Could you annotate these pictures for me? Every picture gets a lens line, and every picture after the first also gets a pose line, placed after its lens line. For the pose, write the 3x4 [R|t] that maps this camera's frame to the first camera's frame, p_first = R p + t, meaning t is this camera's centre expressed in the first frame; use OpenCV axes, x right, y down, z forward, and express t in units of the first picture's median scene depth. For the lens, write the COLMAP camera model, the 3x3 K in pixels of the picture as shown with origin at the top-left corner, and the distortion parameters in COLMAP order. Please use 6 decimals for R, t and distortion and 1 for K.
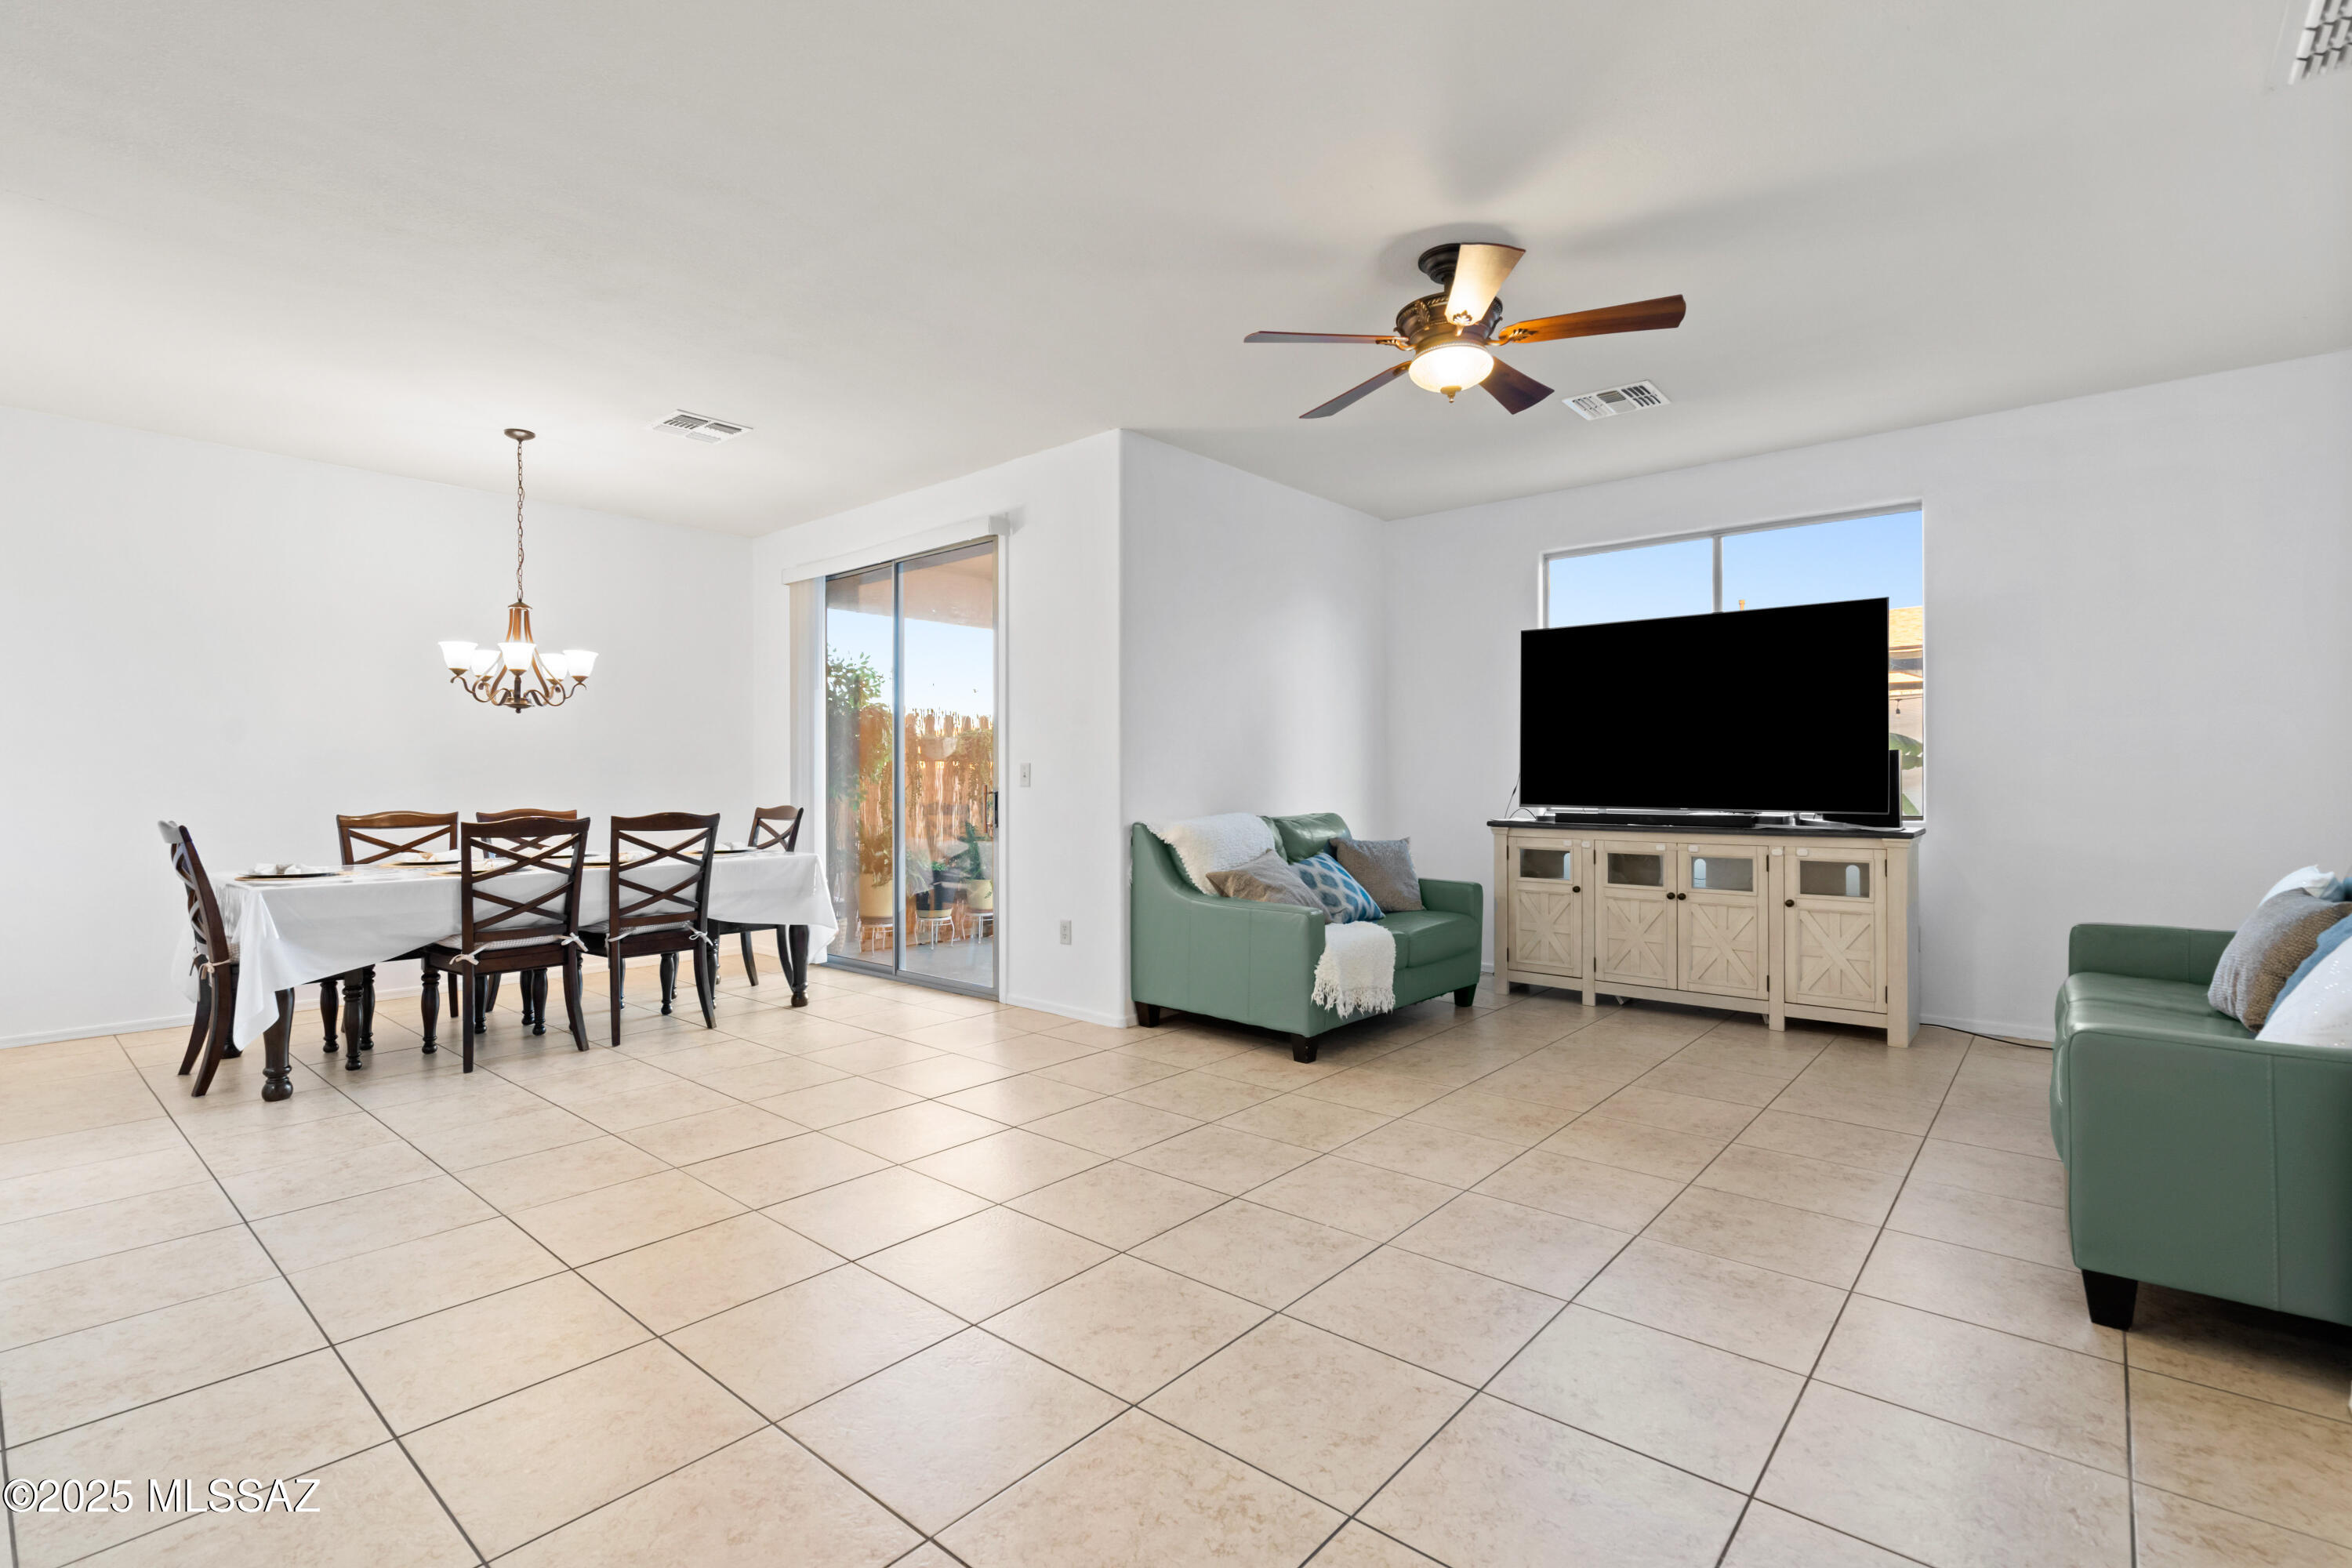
lens RADIAL K [[1072.4, 0, 1154.5], [0, 1072.4, 776.4], [0, 0, 1]] dist [-0.007069, 0.002526]
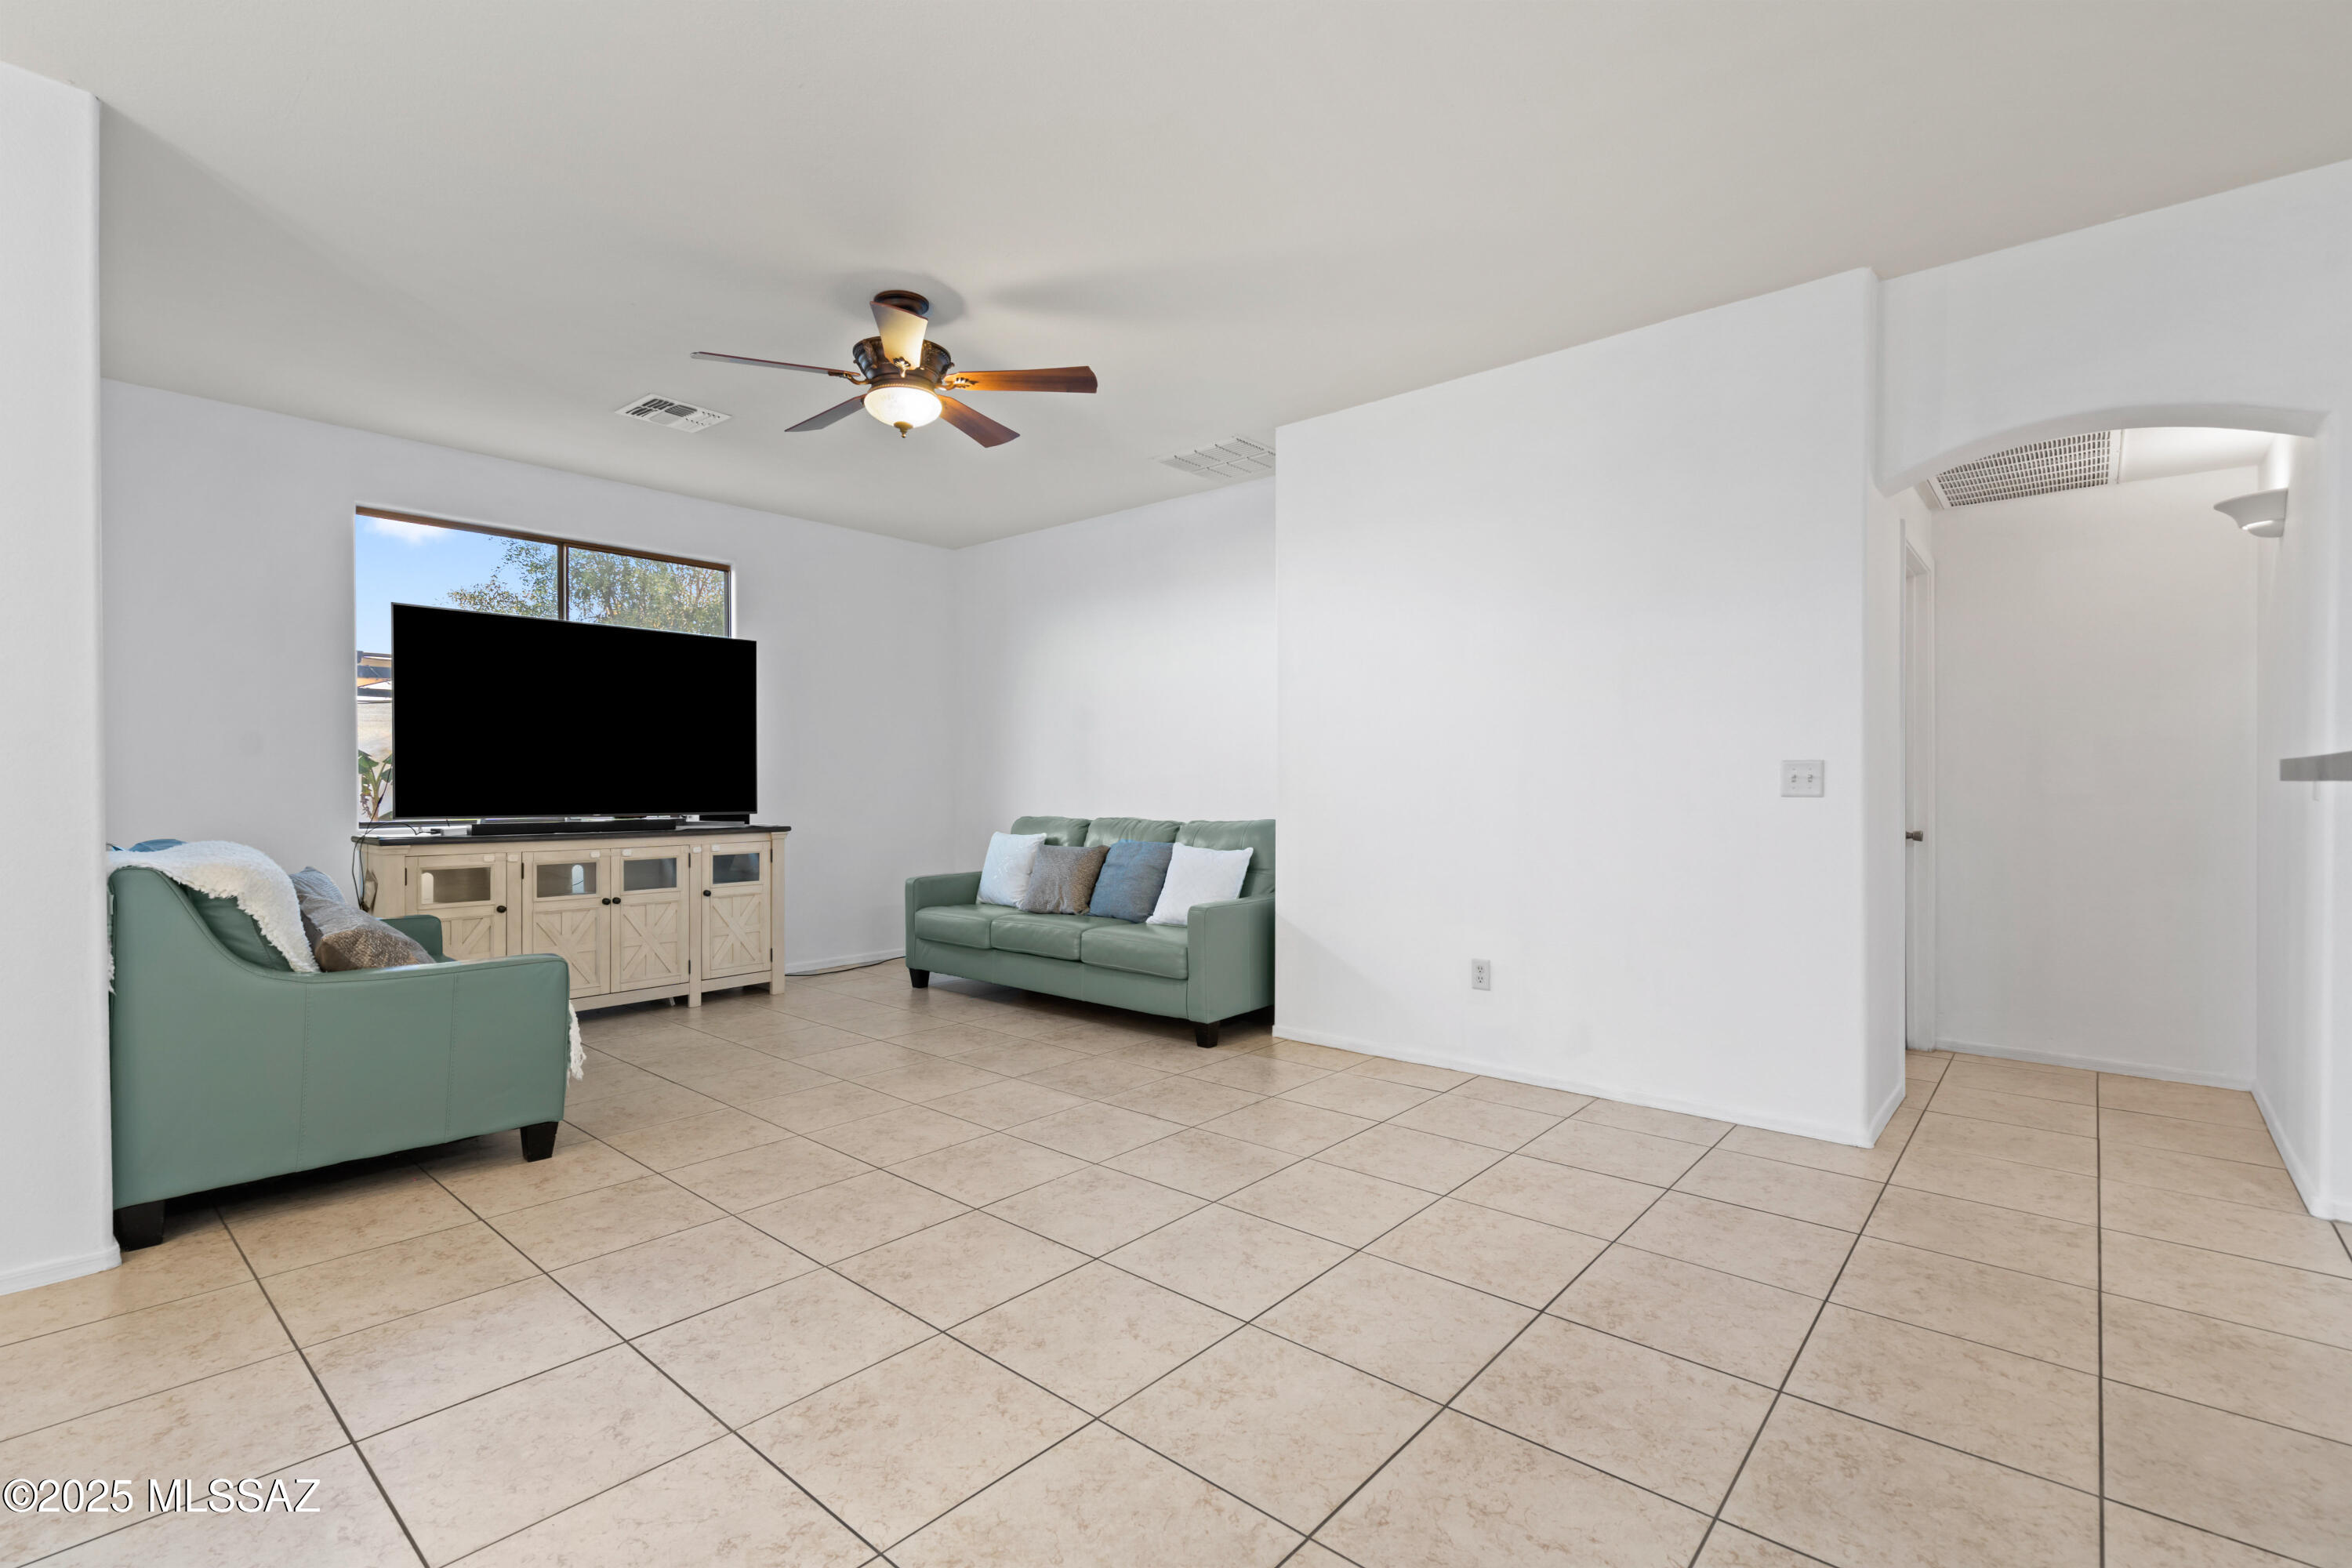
lens RADIAL K [[1072.4, 0, 1152.5], [0, 1072.4, 787.5], [0, 0, 1]] dist [-0.007069, 0.002526]
pose [[0.006912, -0.000662, 0.999976, -0.575305], [-0.001950, 0.999998, 0.000676, 0.002977], [-0.999974, -0.001954, 0.006911, 0.527897]]
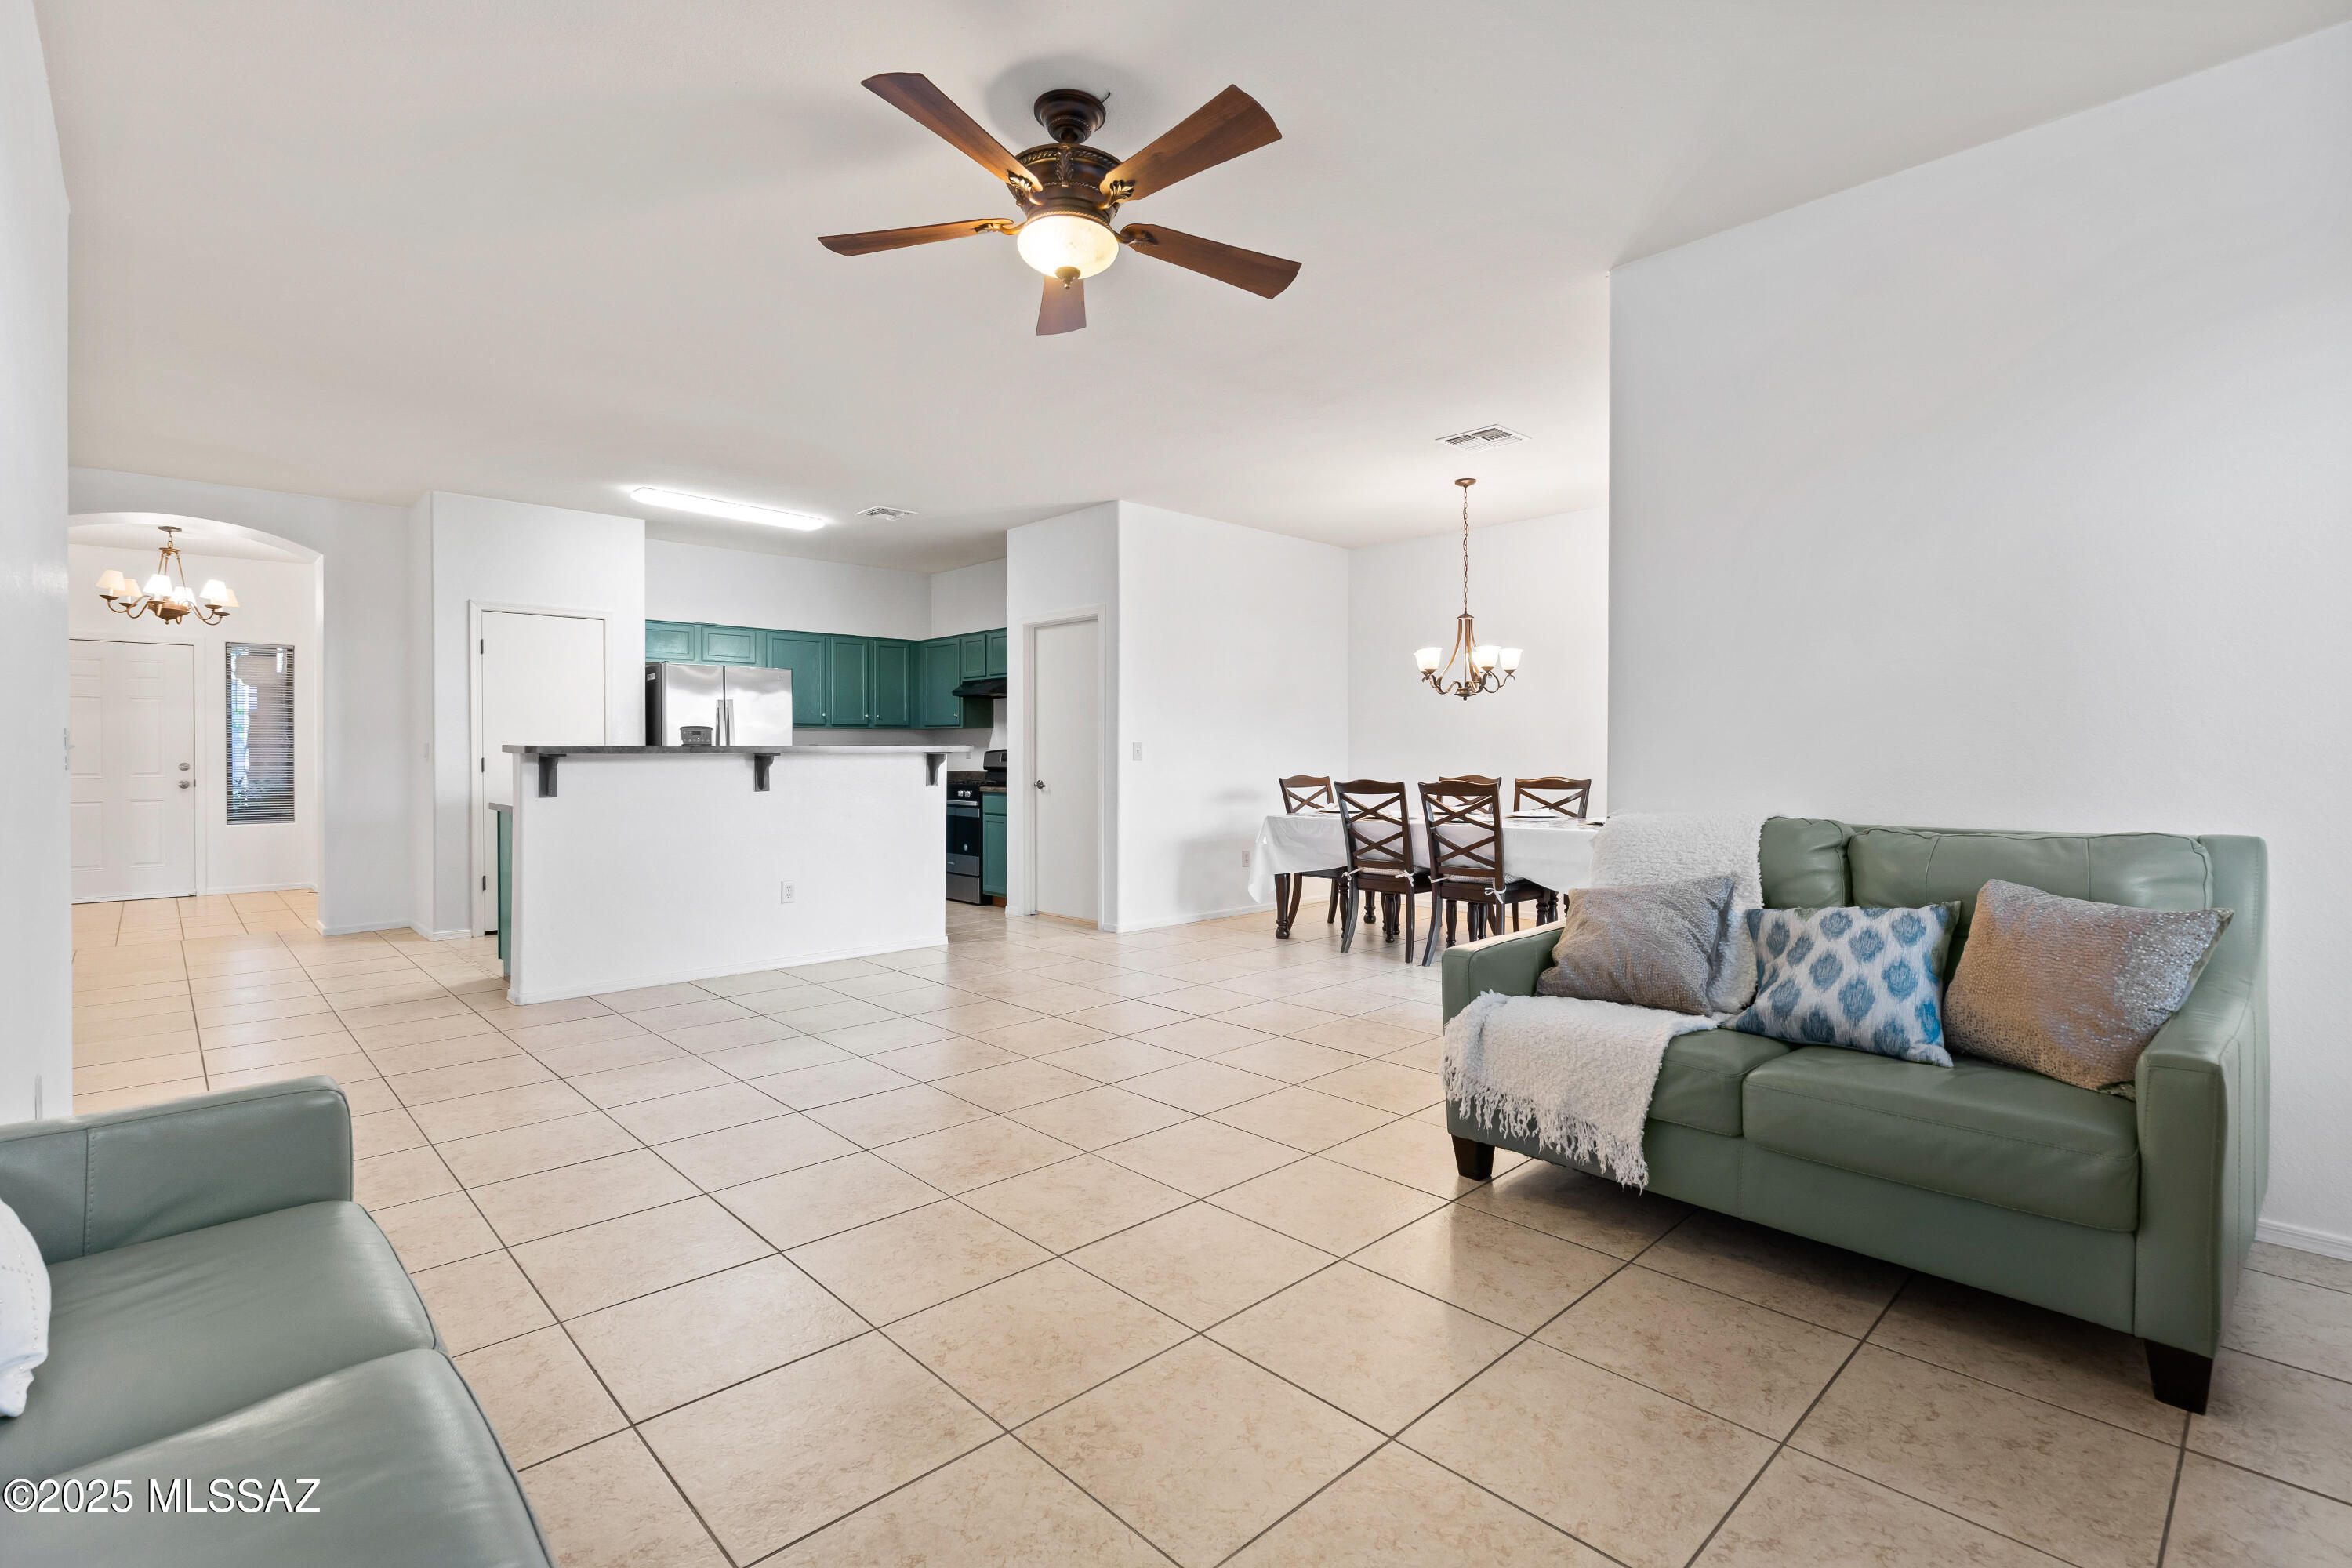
lens RADIAL K [[1072.4, 0, 1177.8], [0, 1072.4, 757.7], [0, 0, 1]] dist [-0.007069, 0.002526]
pose [[-0.082650, 0.006826, -0.996555, 0.774095], [0.006329, 0.999960, 0.006324, -0.000936], [0.996559, -0.005785, -0.082690, 0.820411]]
